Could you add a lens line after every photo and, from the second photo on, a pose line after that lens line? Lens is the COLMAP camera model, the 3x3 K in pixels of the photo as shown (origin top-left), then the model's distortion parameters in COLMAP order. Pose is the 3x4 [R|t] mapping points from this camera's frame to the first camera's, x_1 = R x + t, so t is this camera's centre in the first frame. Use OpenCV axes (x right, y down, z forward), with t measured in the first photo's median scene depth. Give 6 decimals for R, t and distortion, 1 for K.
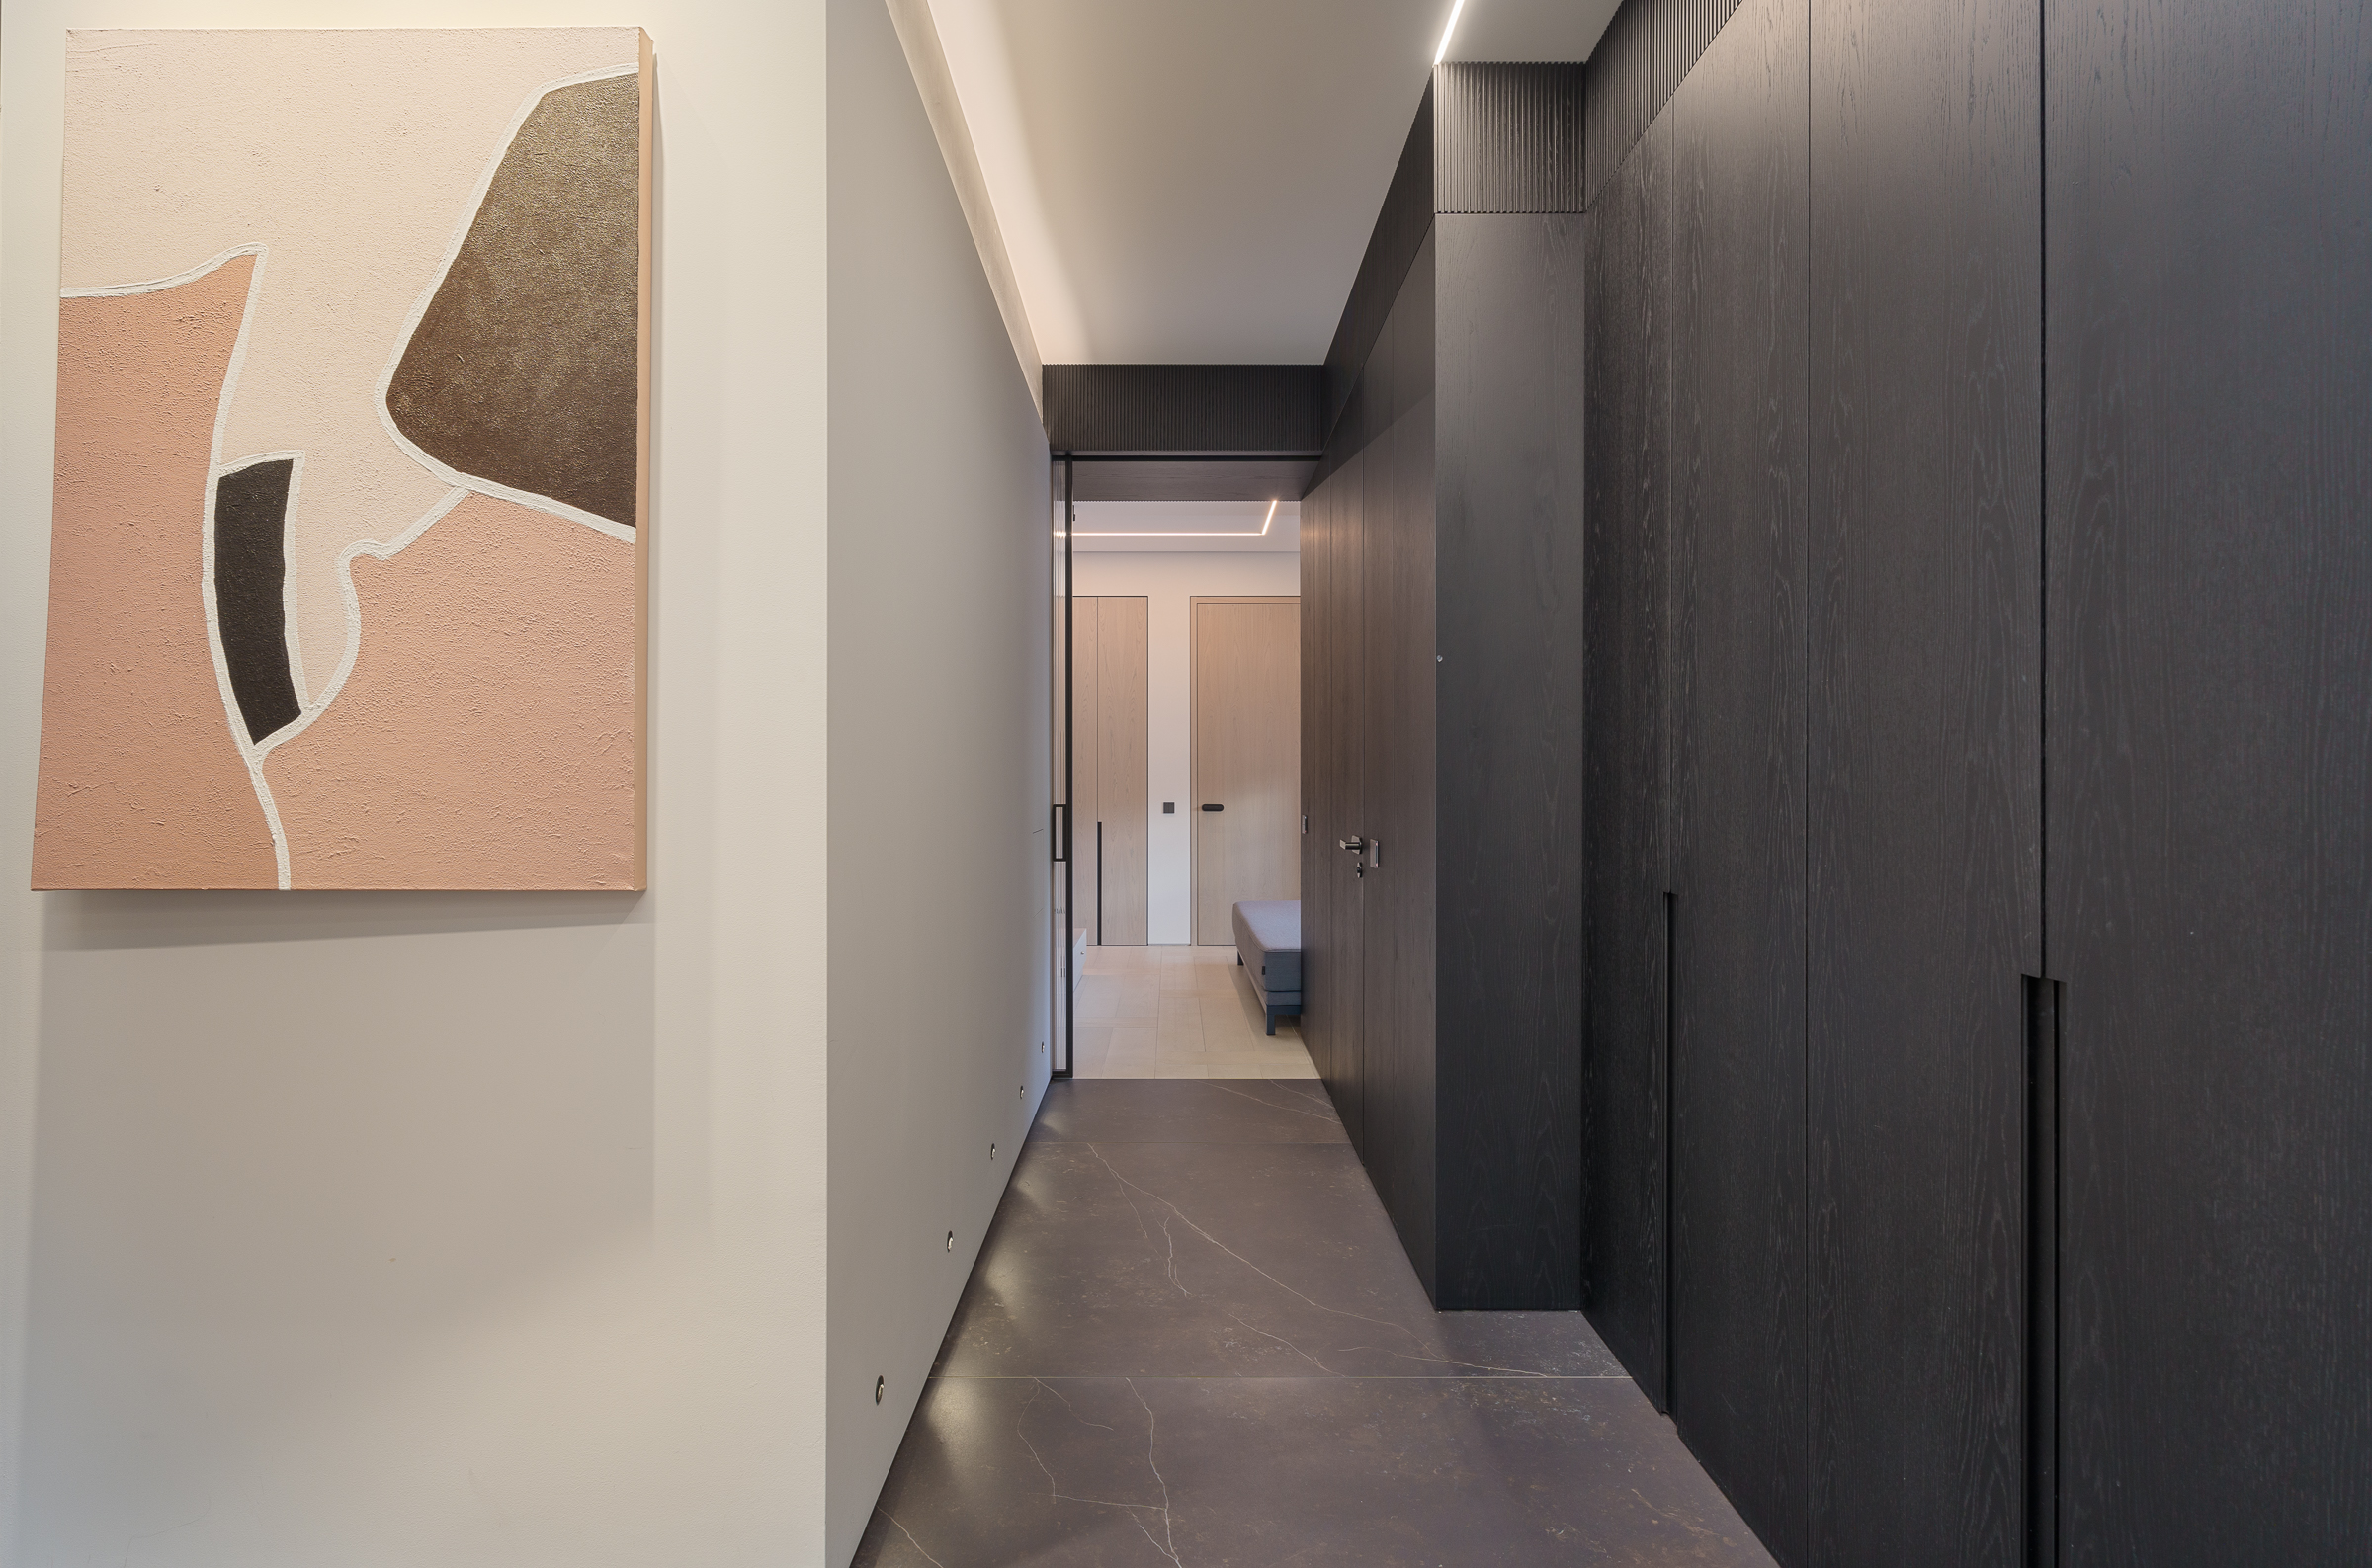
lens RADIAL K [[1095.2, 0, 1187.0], [0, 1095.2, 779.1], [0, 0, 1]] dist [0.009001, -0.000795]
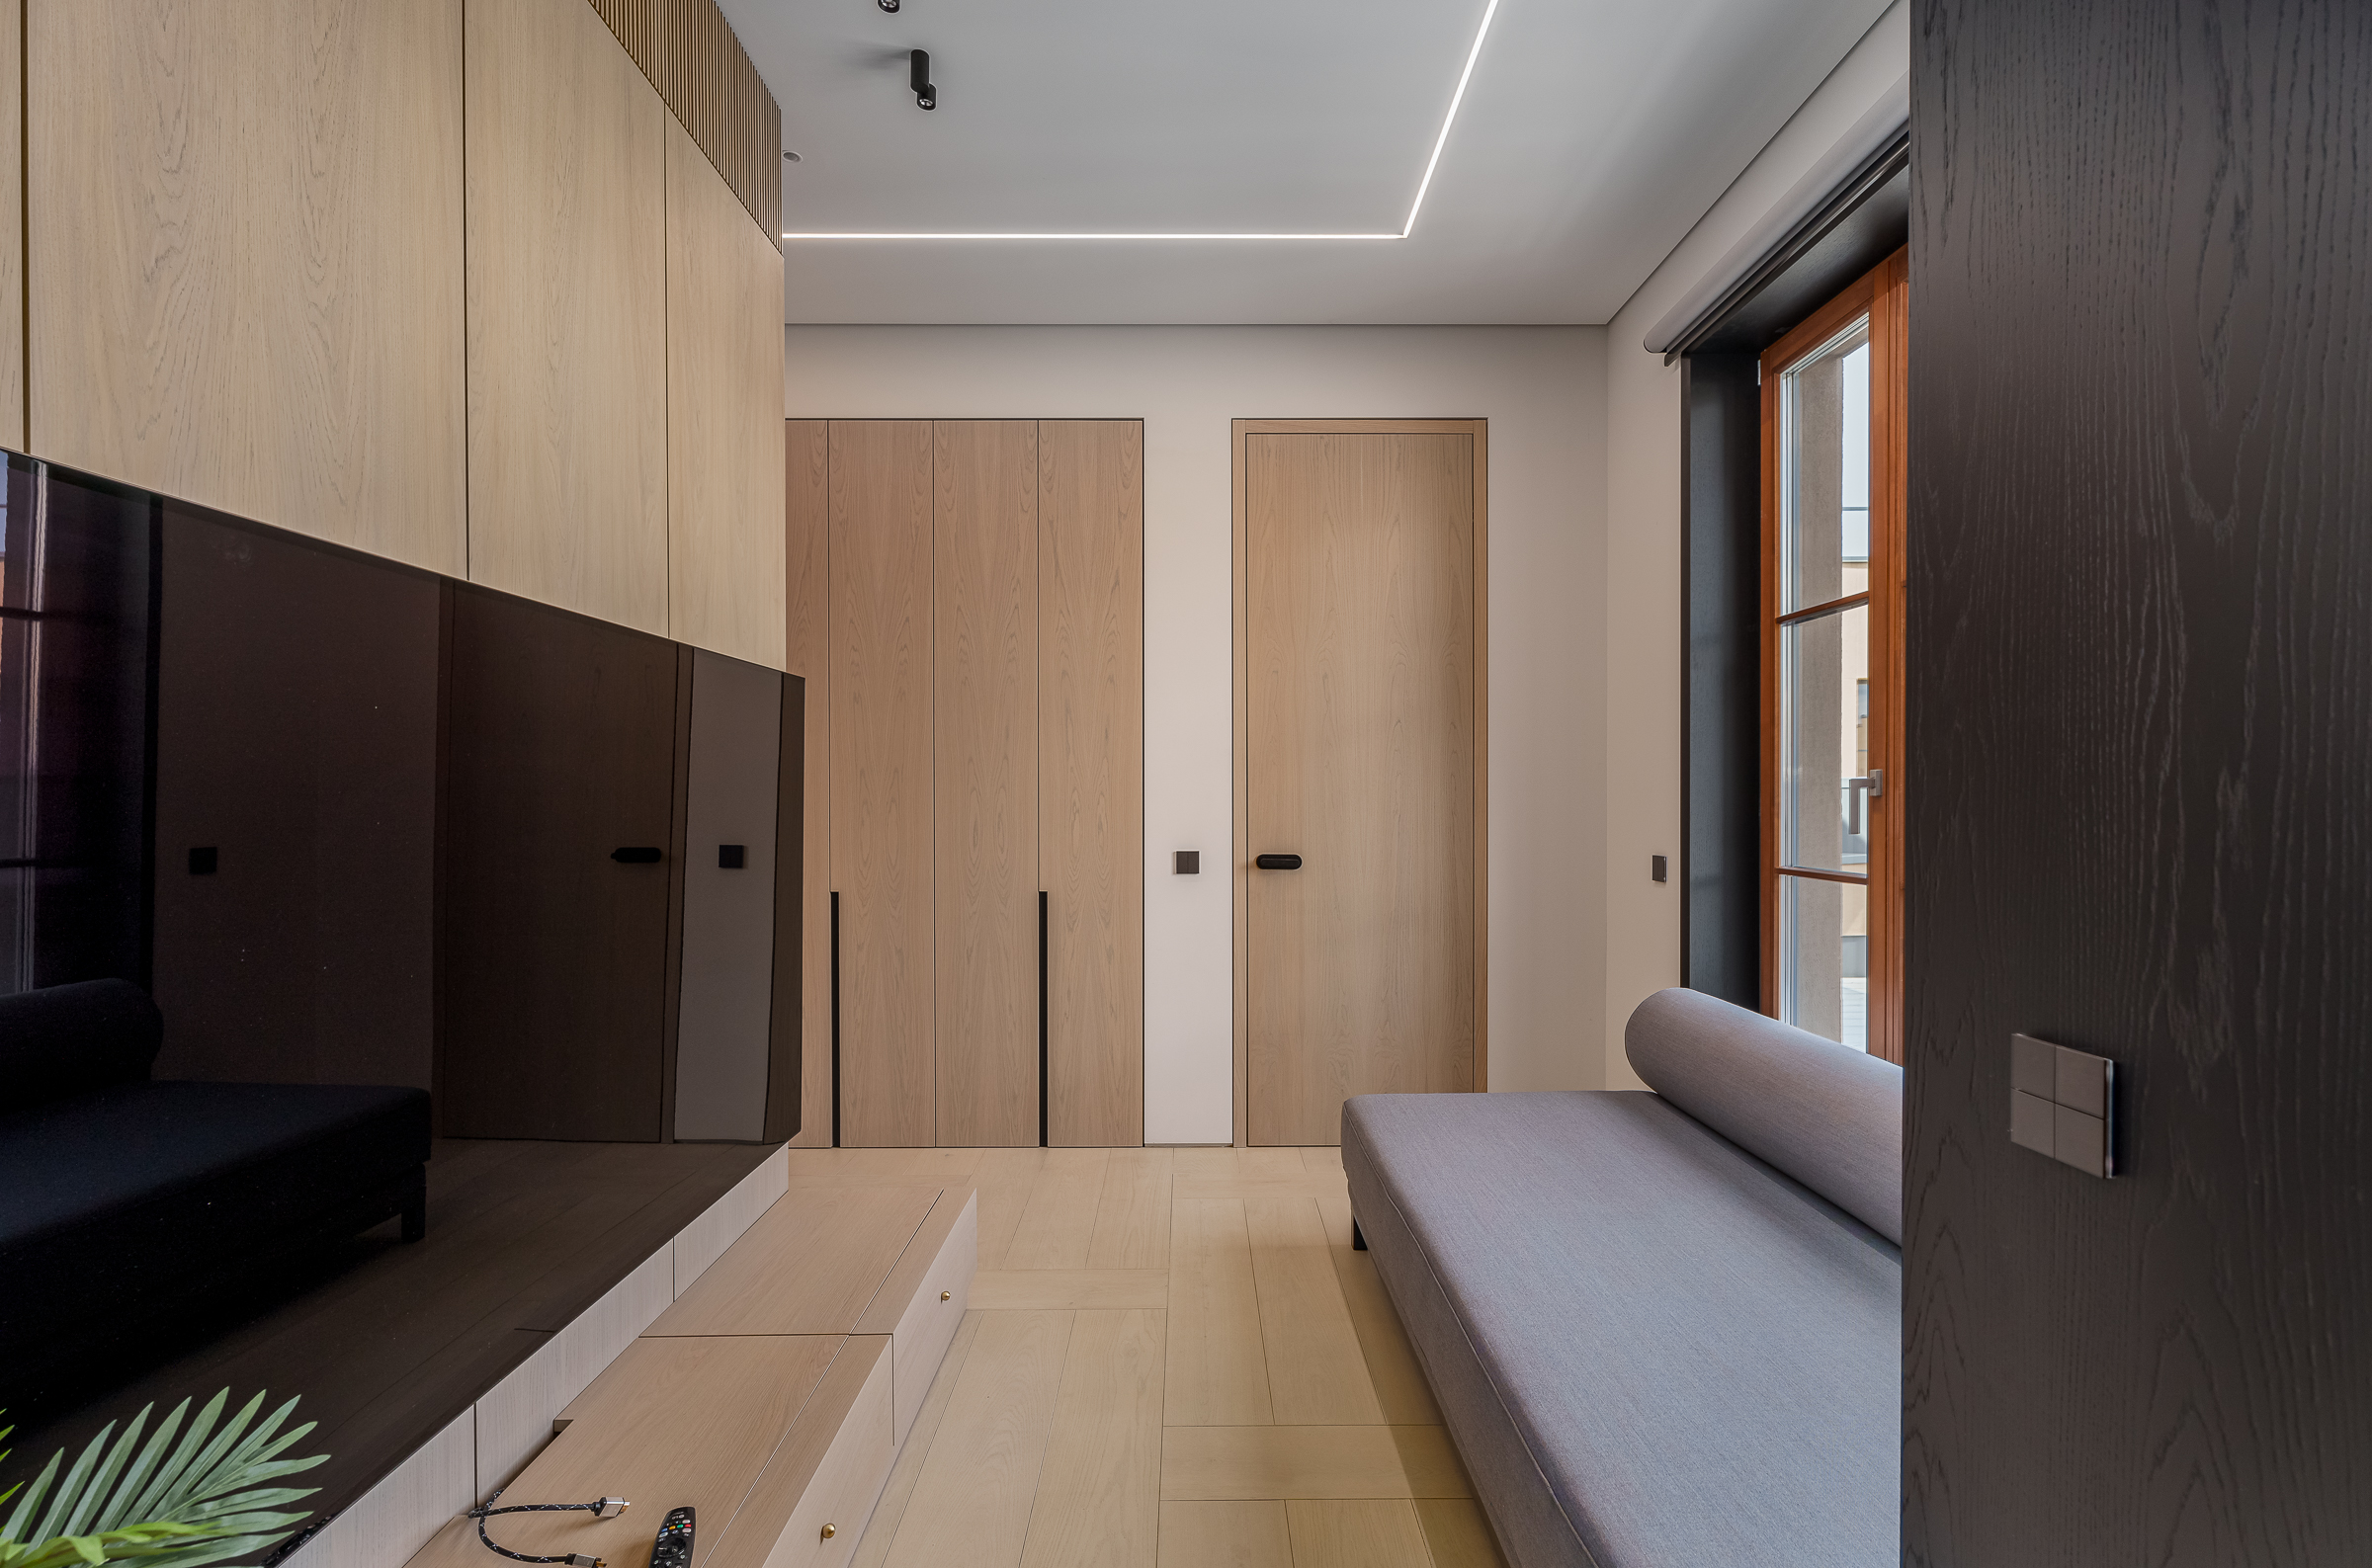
lens RADIAL K [[1095.2, 0, 1188.1], [0, 1095.2, 789.2], [0, 0, 1]] dist [0.009001, -0.000795]
pose [[0.999885, 0.001172, -0.015124, -0.010303], [-0.001235, 0.999991, -0.004137, -0.004199], [0.015119, 0.004155, 0.999877, 0.595288]]
